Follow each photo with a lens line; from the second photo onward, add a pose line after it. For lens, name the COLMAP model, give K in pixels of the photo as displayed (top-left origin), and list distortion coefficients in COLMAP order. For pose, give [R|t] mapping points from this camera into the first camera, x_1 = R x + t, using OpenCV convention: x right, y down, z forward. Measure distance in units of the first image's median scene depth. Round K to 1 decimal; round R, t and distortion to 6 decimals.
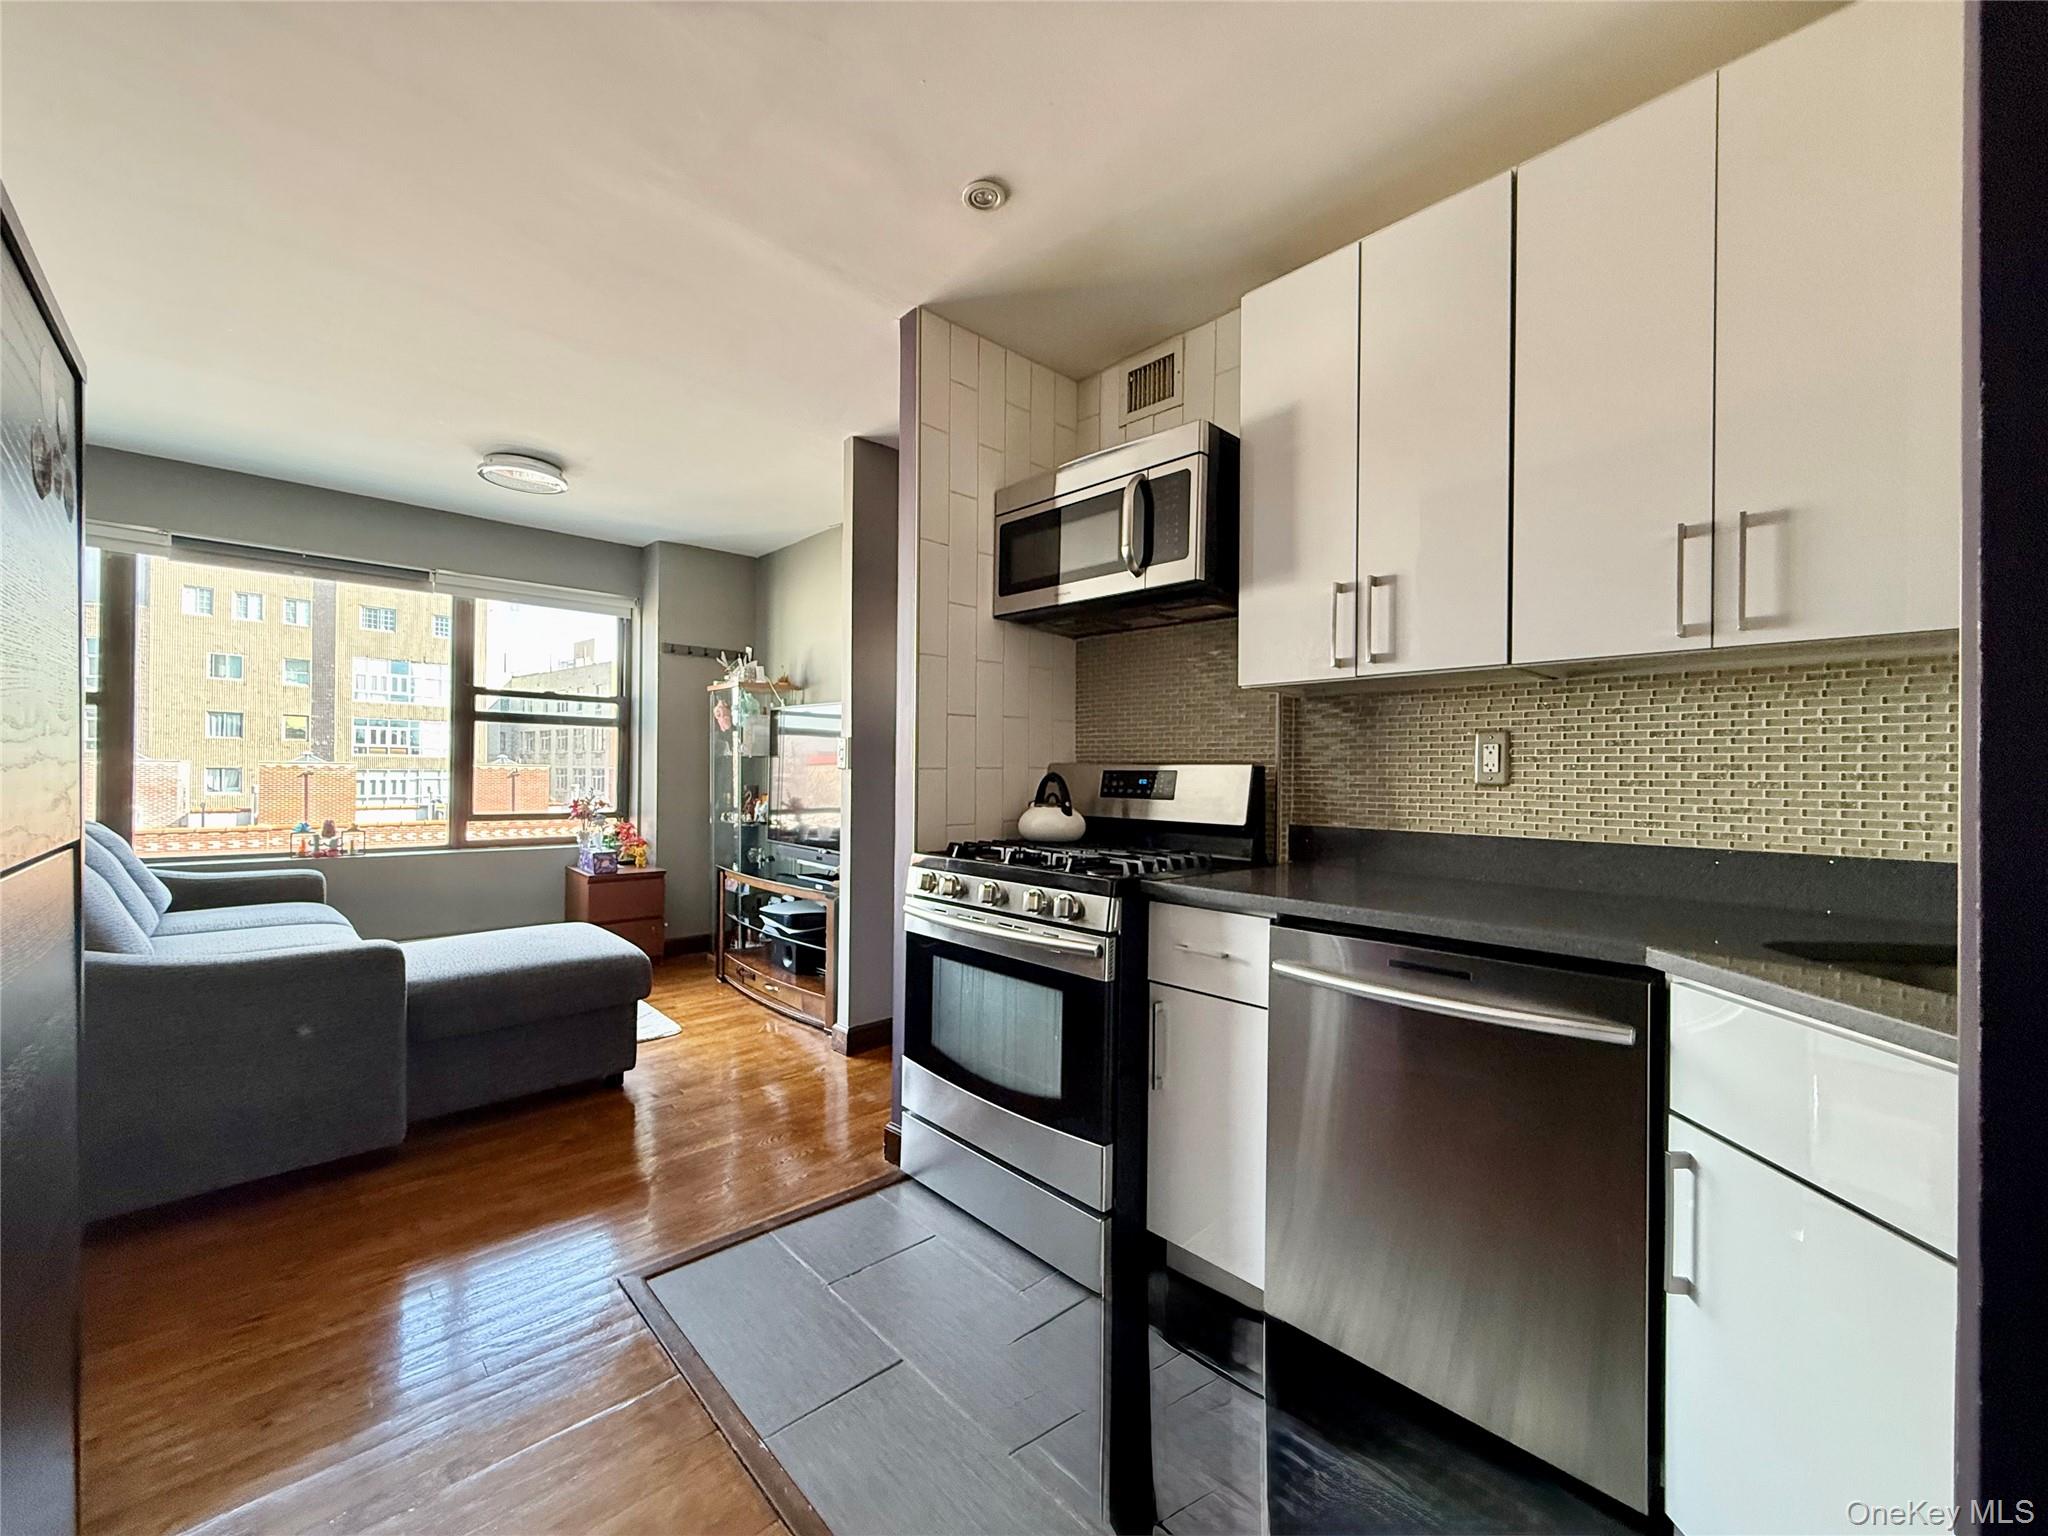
lens RADIAL K [[814.7, 0, 1022.0], [0, 814.7, 770.7], [0, 0, 1]] dist [0.000651, -0.000233]
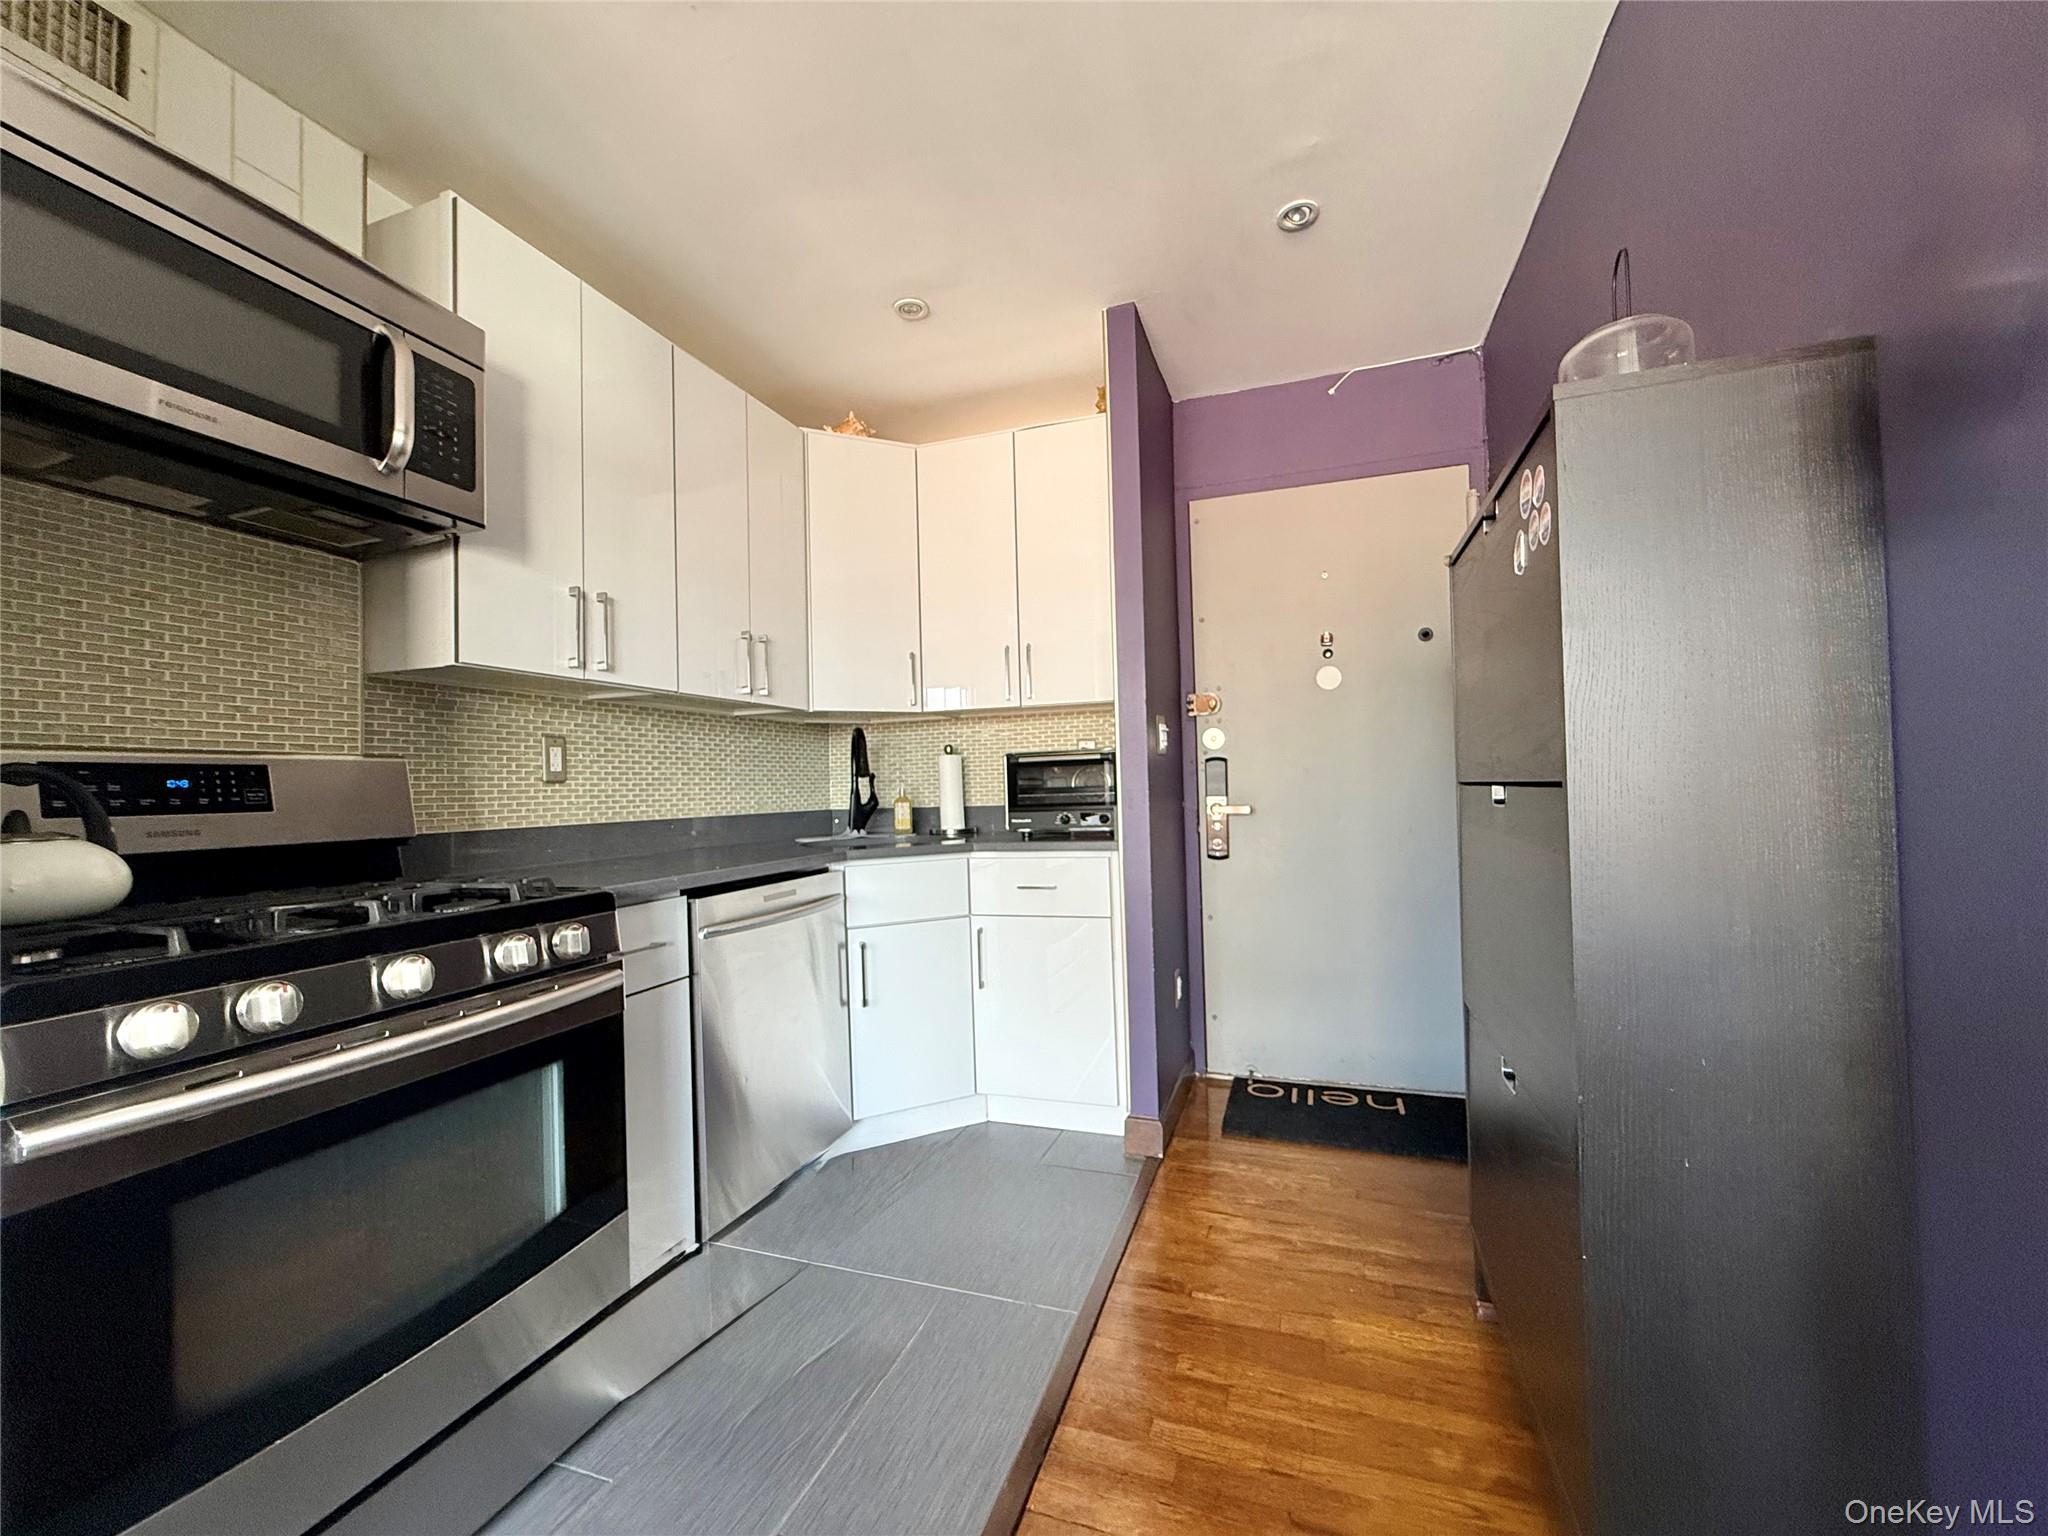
lens RADIAL K [[814.7, 0, 1022.0], [0, 814.7, 770.7], [0, 0, 1]] dist [0.000651, -0.000233]
pose [[-0.460590, 0.017786, 0.887435, -0.652435], [0.016338, 0.999800, -0.011559, 0.021587], [-0.887462, 0.009175, -0.460789, 0.793402]]
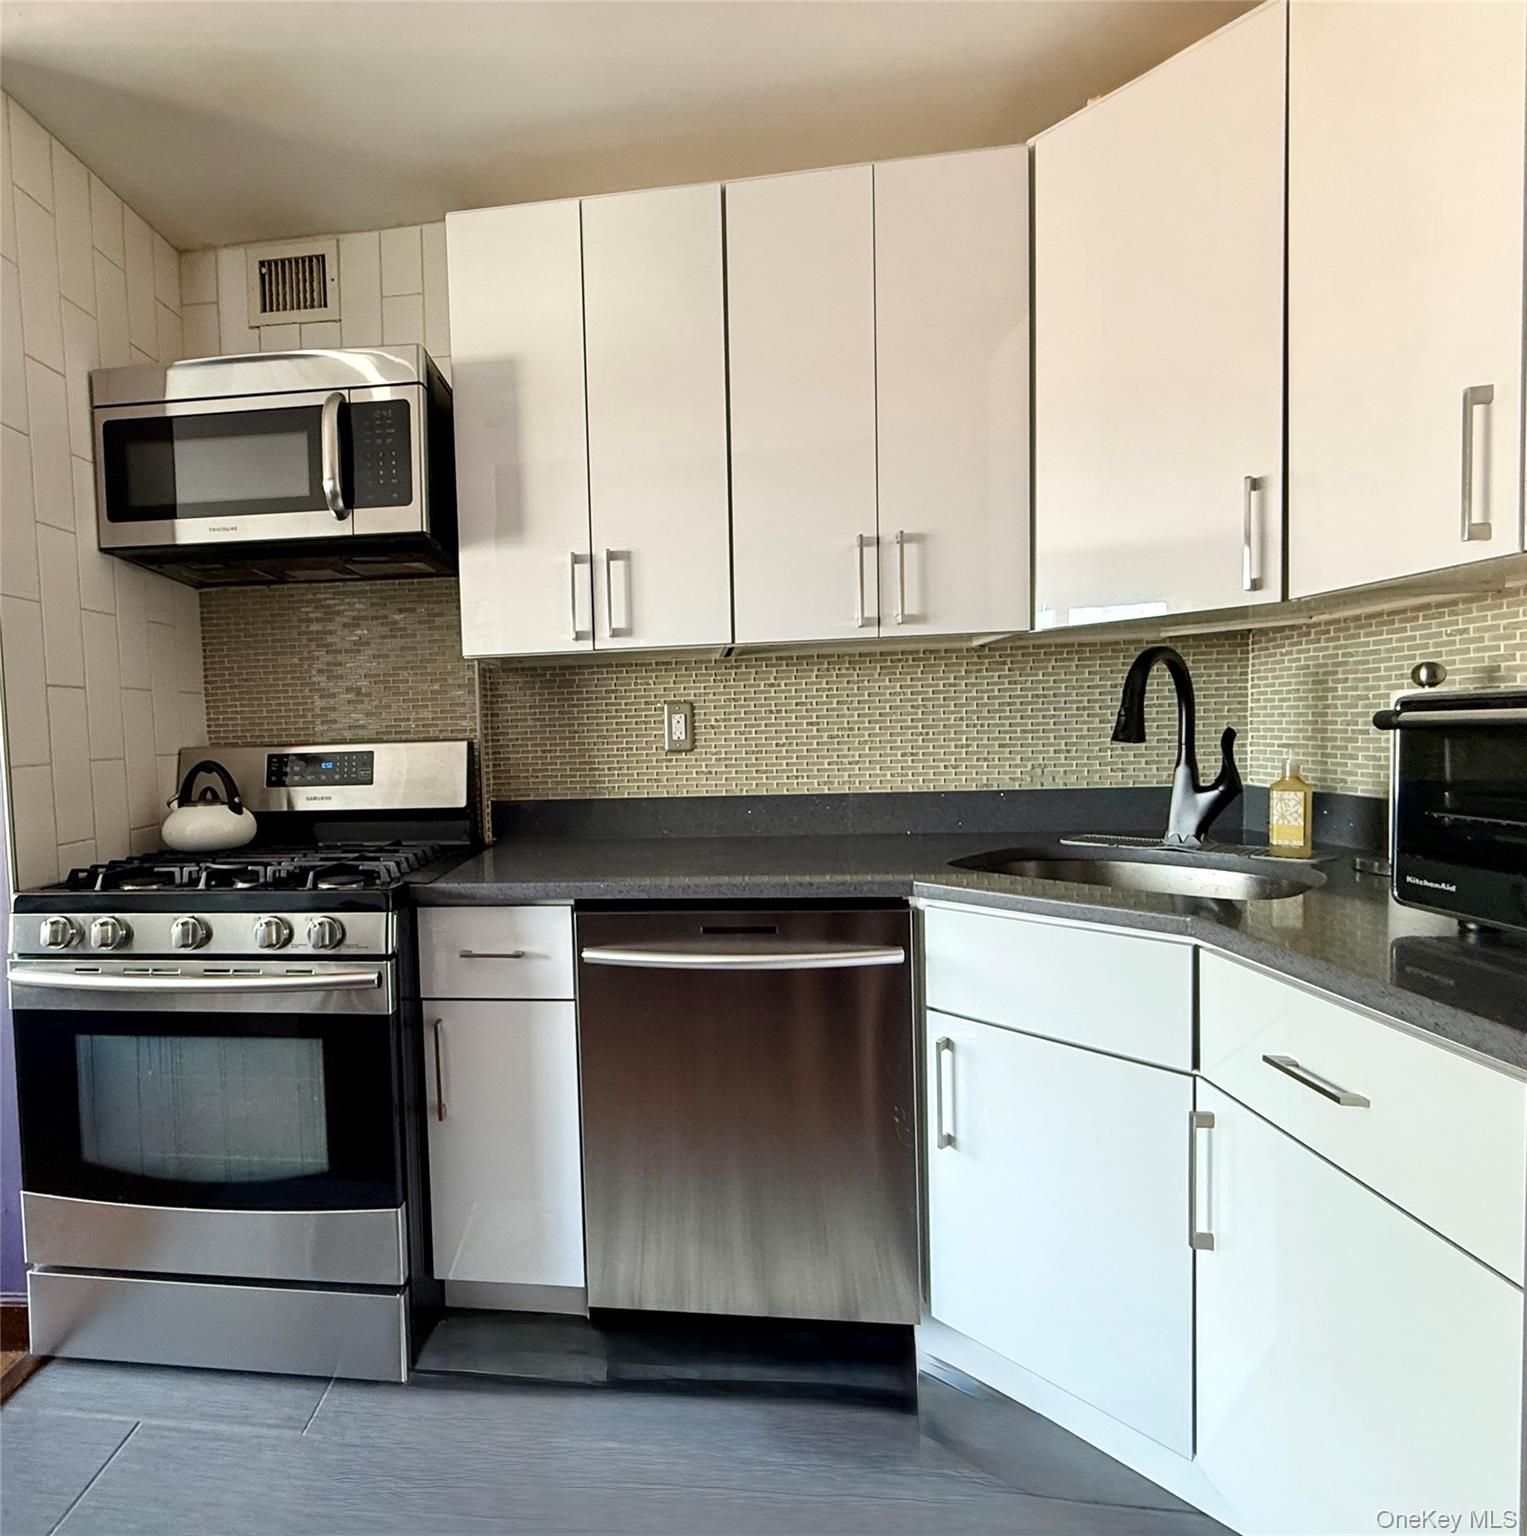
lens RADIAL K [[813.7, 0, 577.1], [0, 813.7, 771.5], [0, 0, 1]] dist [0.000621, -0.000191]
pose [[0.770736, -0.066804, 0.633643, -0.199887], [0.039132, 0.997574, 0.057574, -0.020237], [-0.635952, -0.019579, 0.771480, 0.193826]]
